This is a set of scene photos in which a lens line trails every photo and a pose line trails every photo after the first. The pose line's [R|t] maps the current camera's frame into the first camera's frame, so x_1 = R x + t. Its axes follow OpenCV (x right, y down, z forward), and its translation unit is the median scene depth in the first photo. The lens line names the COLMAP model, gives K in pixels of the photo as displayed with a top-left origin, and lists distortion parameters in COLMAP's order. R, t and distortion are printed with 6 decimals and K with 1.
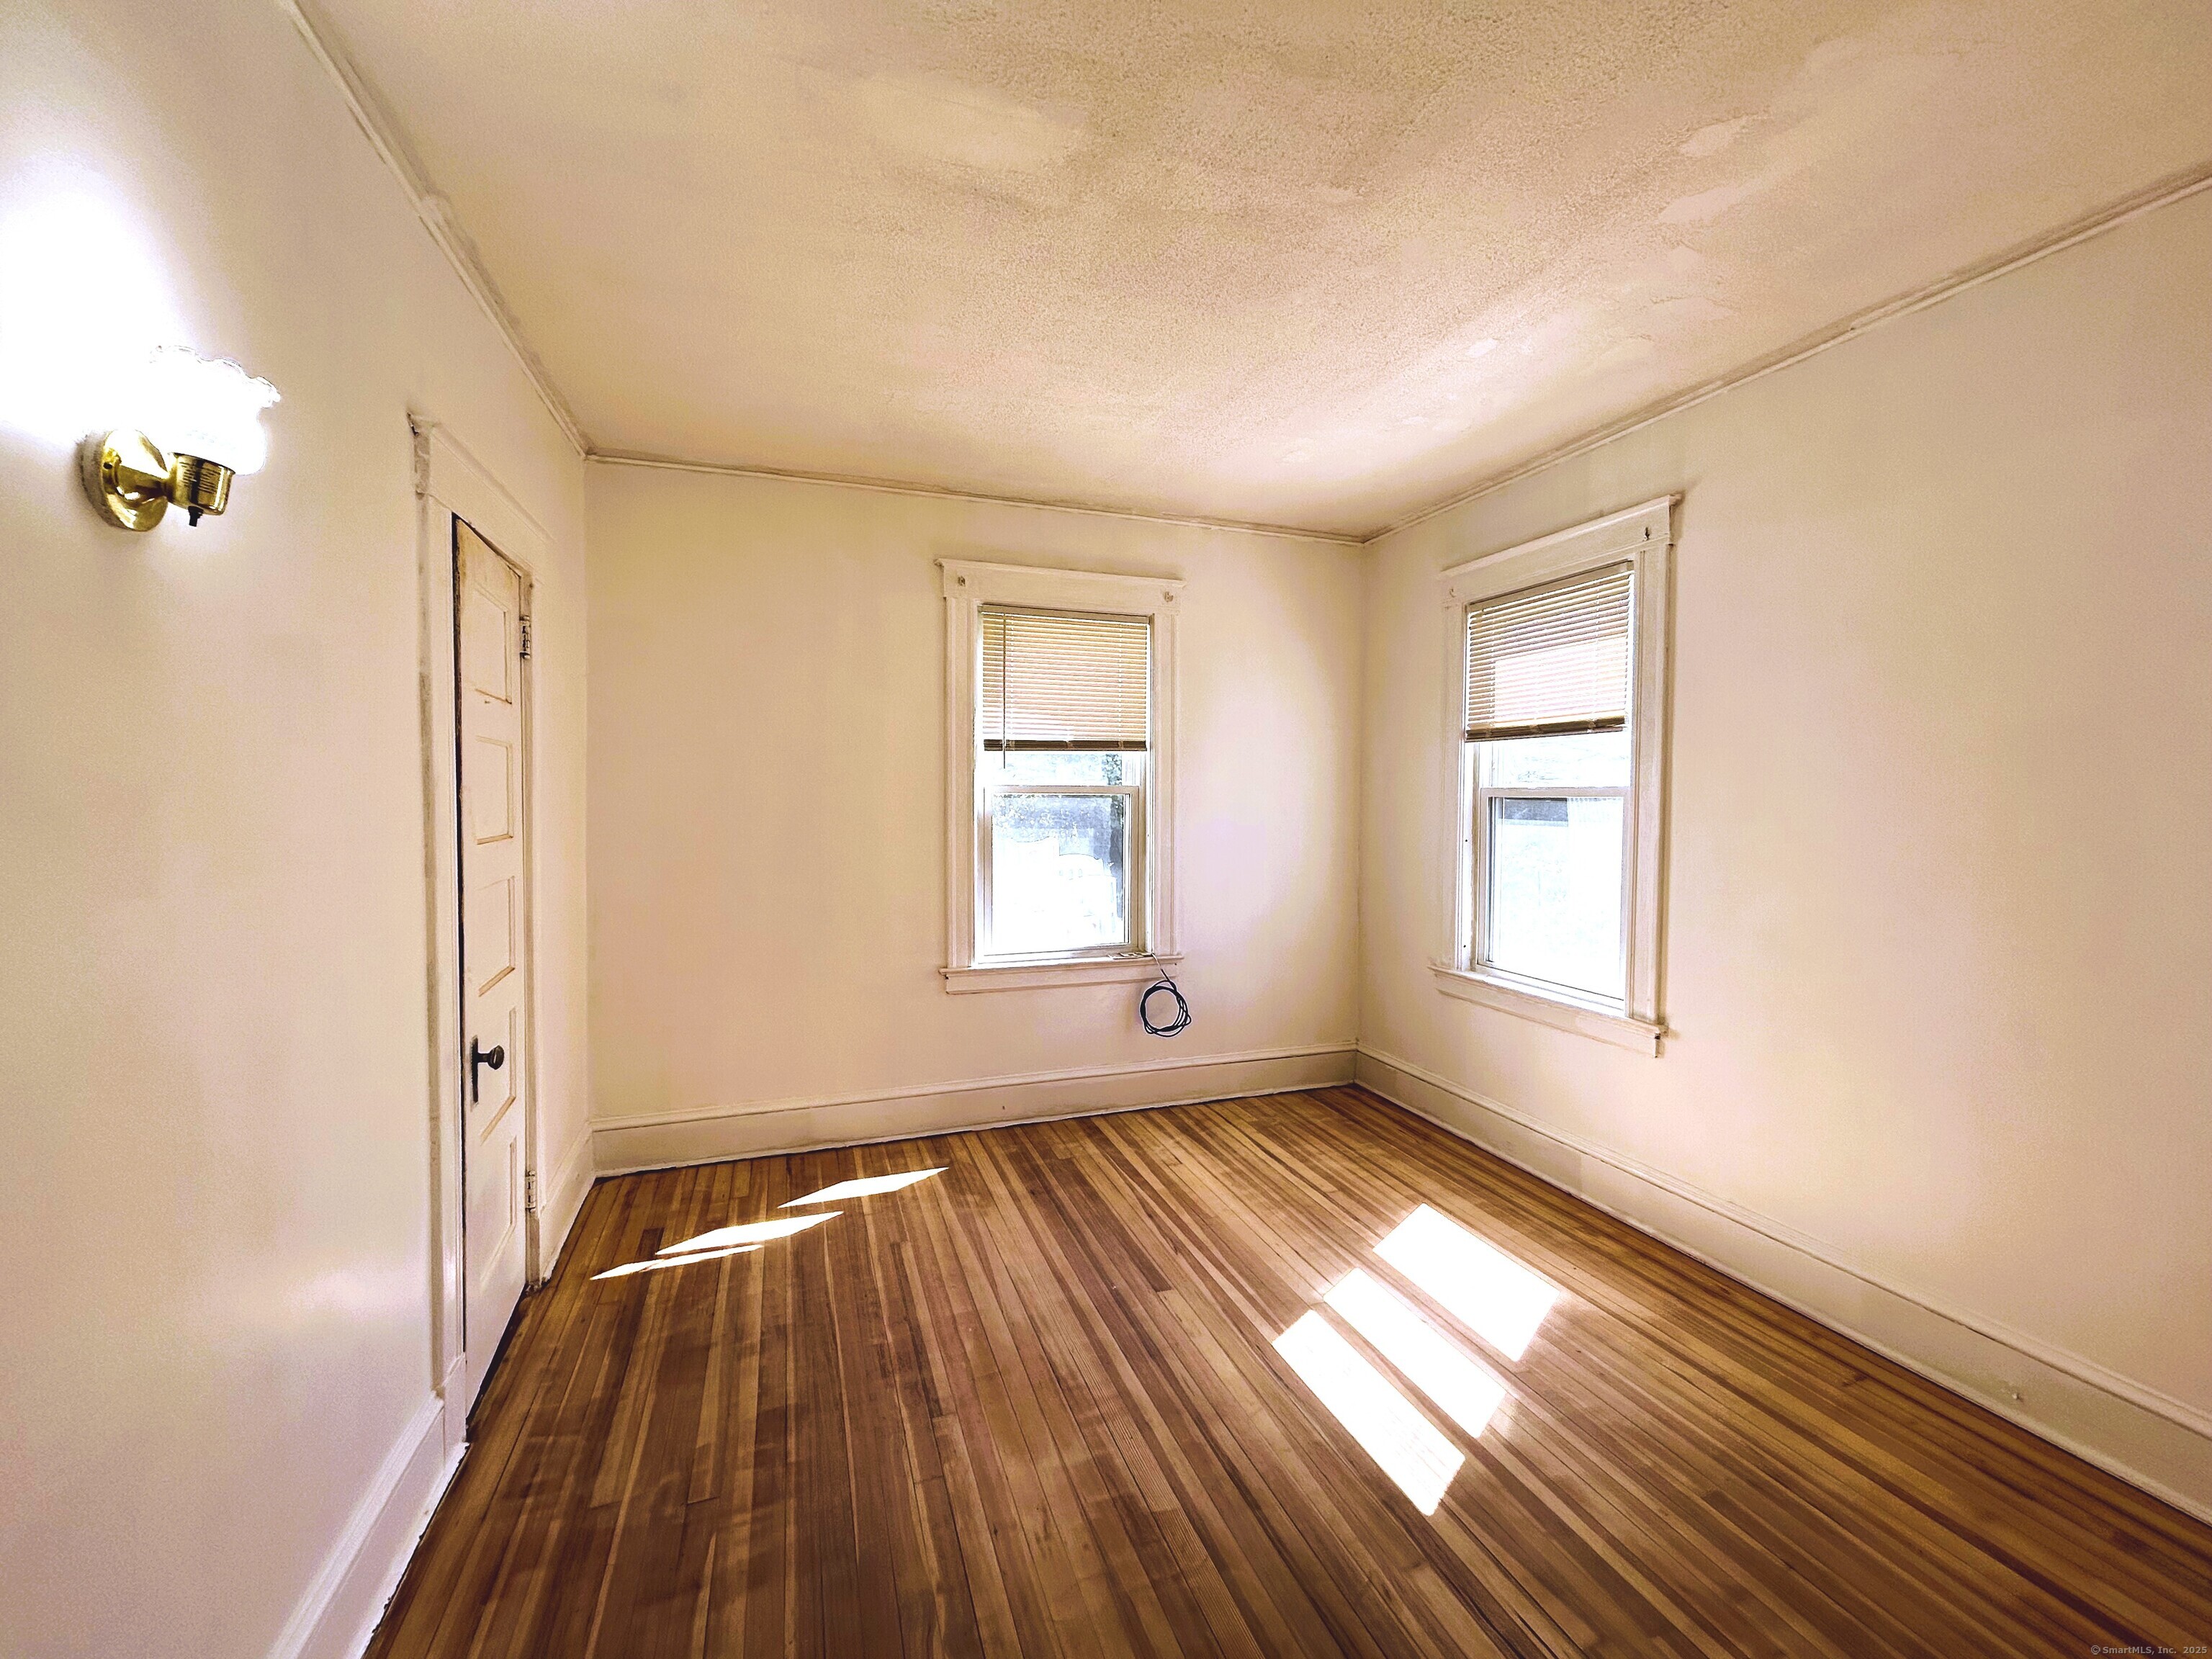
lens RADIAL K [[889.9, 0, 1099.5], [0, 889.9, 824.6], [0, 0, 1]] dist [-0.002669, 0.000610]
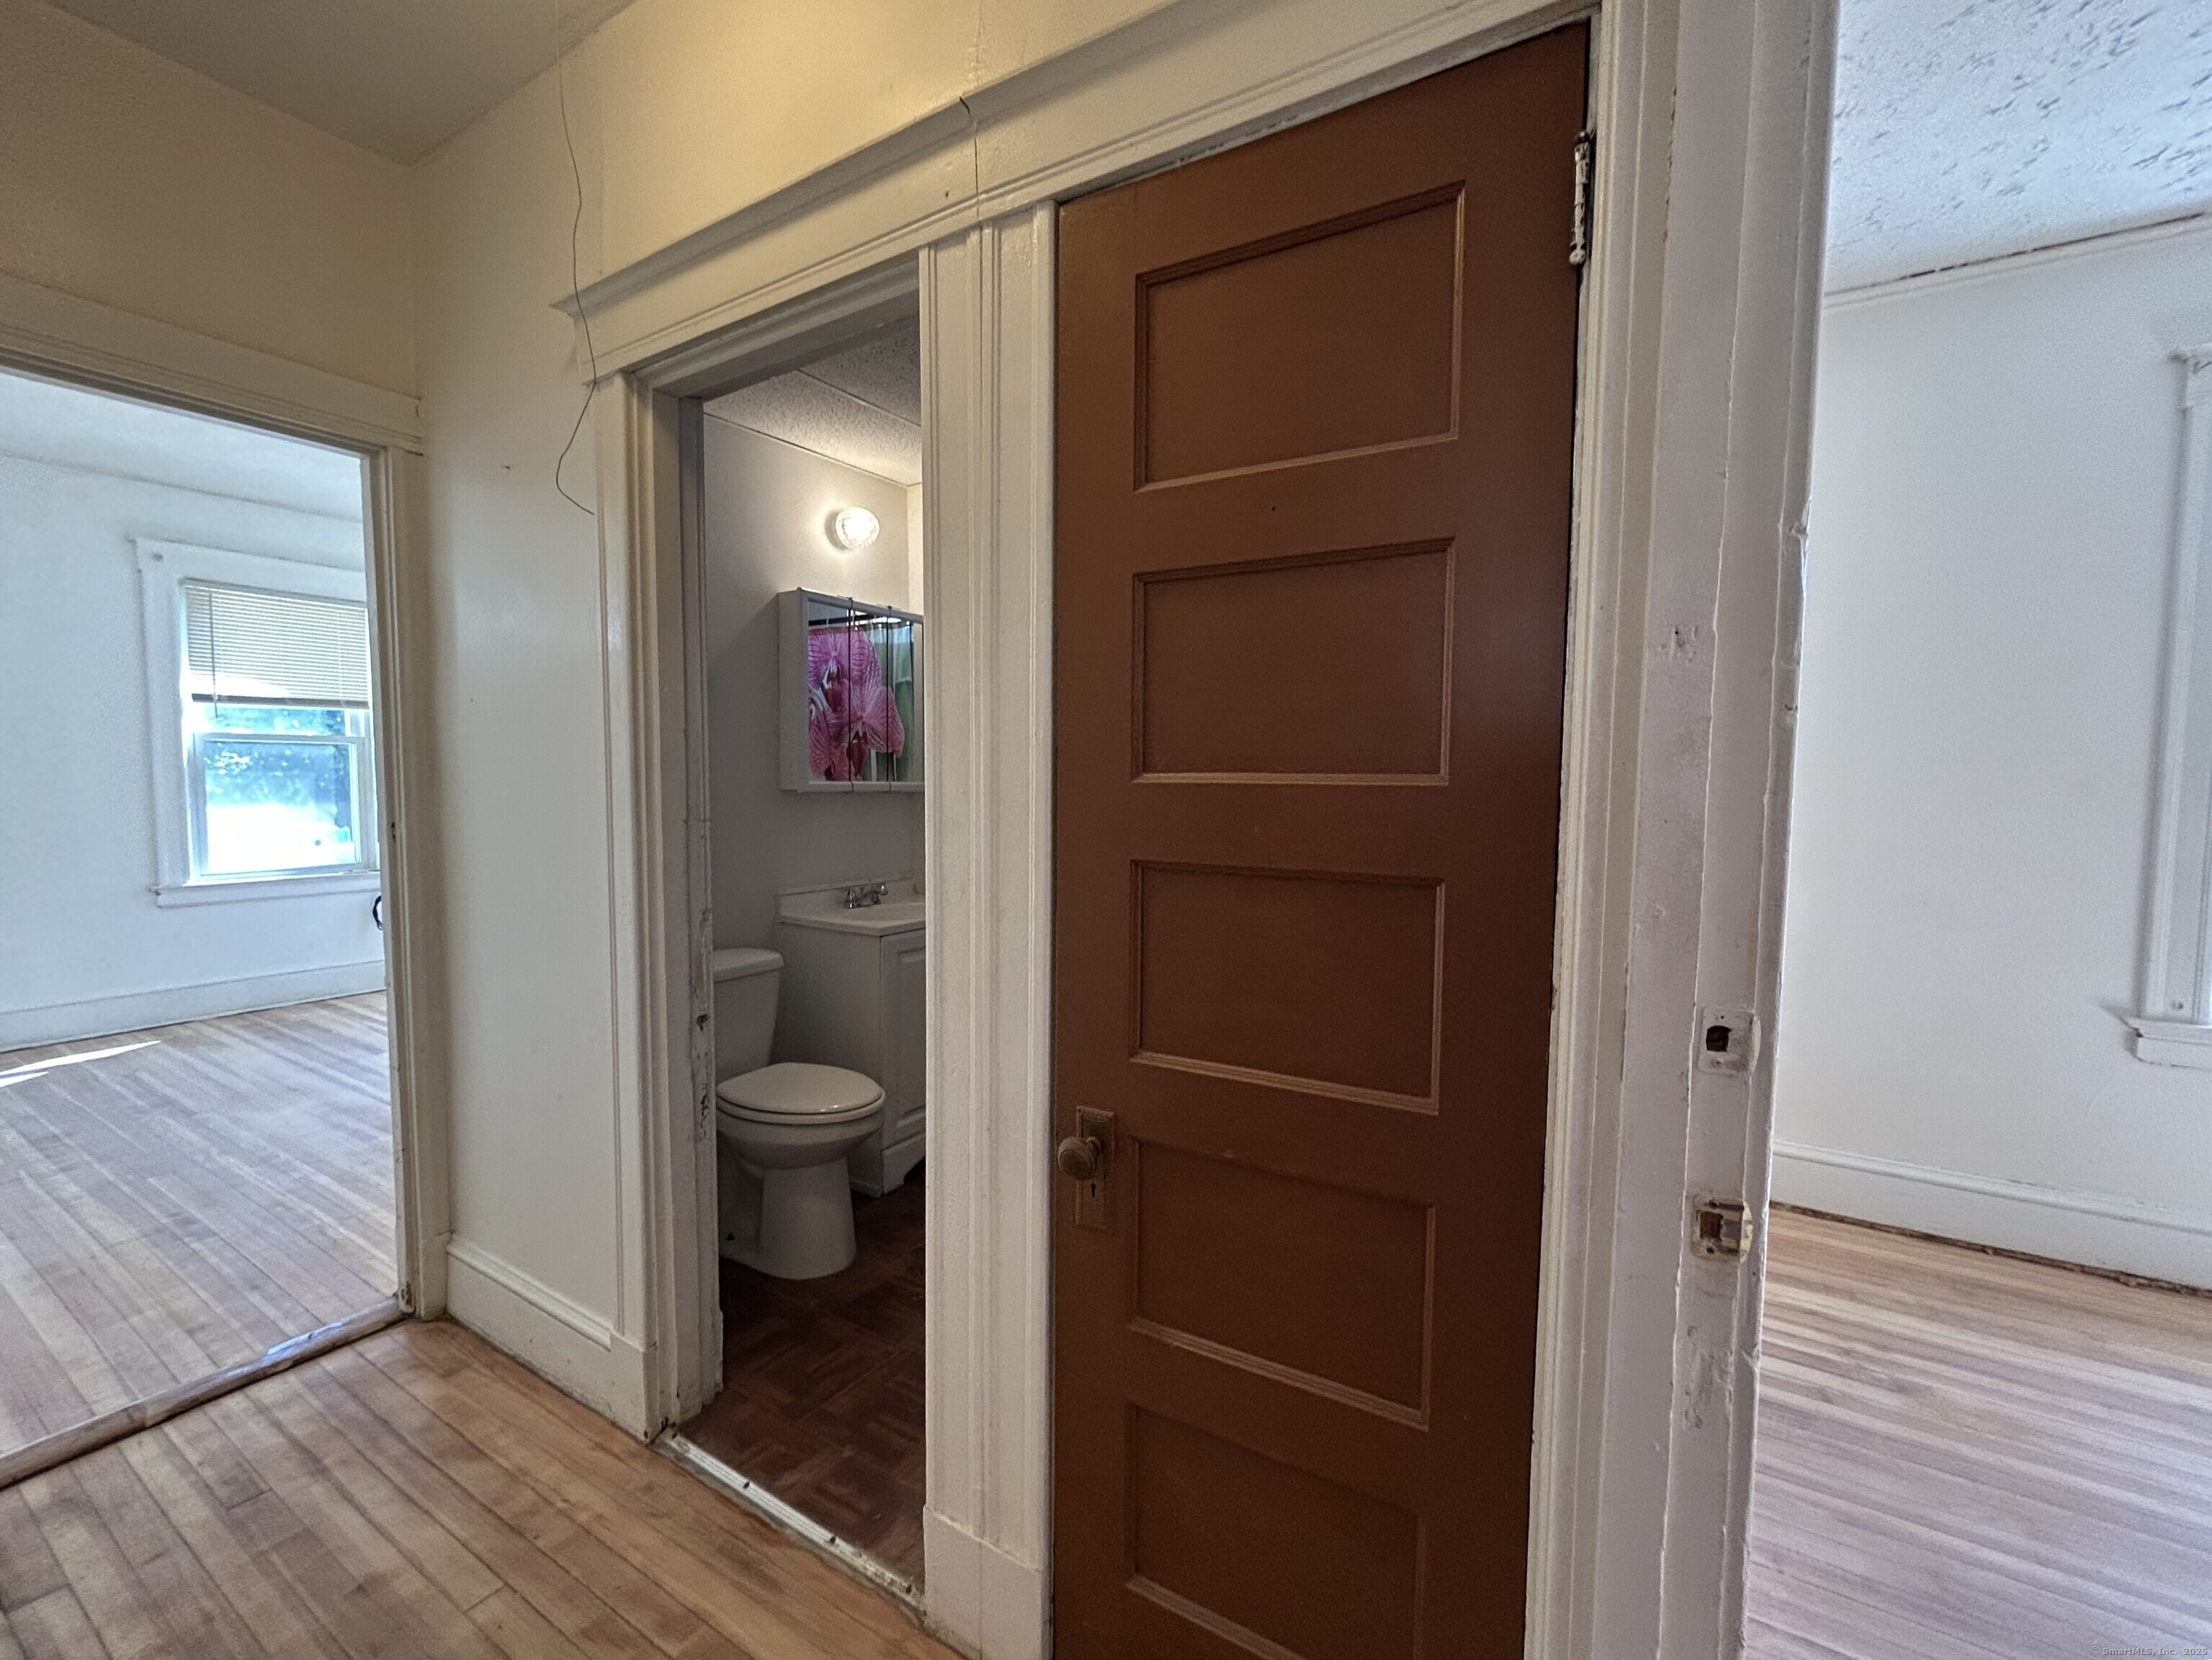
lens RADIAL K [[929.7, 0, 1106.0], [0, 929.7, 830.0], [0, 0, 1]] dist [0.000821, -0.000484]
pose [[0.777130, -0.037048, 0.628249, 0.033636], [0.019870, 0.999212, 0.034345, 0.070248], [-0.629026, -0.014207, 0.777254, -0.750280]]
